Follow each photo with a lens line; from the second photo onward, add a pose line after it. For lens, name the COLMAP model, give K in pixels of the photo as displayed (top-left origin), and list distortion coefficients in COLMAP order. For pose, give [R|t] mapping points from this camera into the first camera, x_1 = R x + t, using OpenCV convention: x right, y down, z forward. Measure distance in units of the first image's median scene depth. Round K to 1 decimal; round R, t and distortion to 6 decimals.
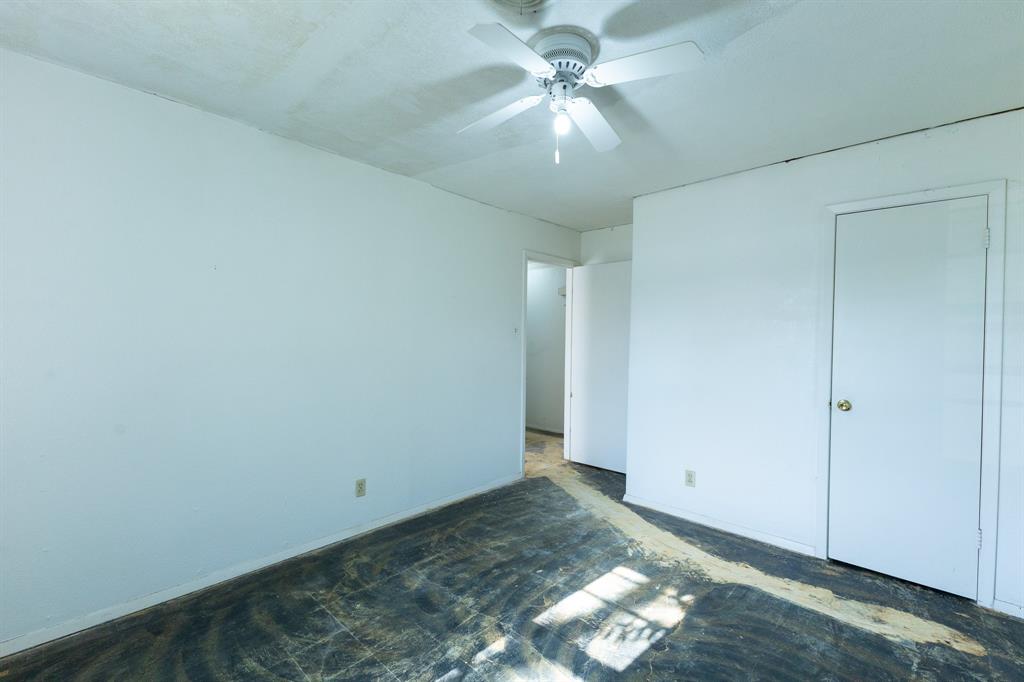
lens RADIAL K [[438.7, 0, 513.0], [0, 438.7, 343.5], [0, 0, 1]] dist [0.009721, -0.003297]
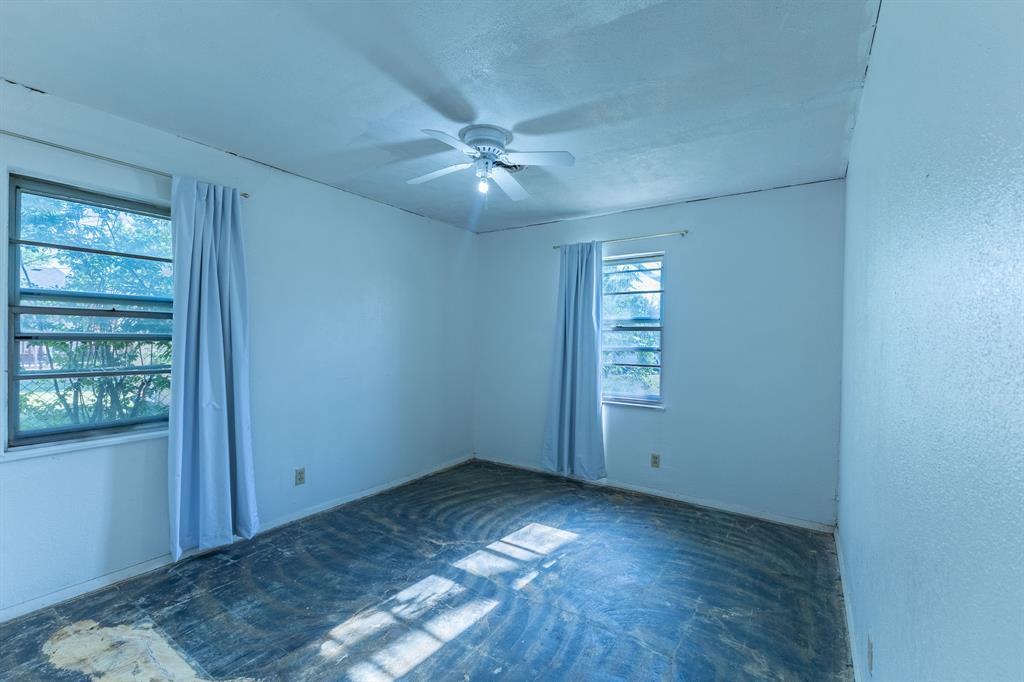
lens RADIAL K [[438.7, 0, 512.1], [0, 438.7, 338.2], [0, 0, 1]] dist [0.009721, -0.003297]
pose [[-0.986837, -0.025534, -0.159692, 0.199340], [-0.027440, 0.999576, 0.009744, -0.026678], [0.159375, 0.013998, -0.987119, 2.051259]]
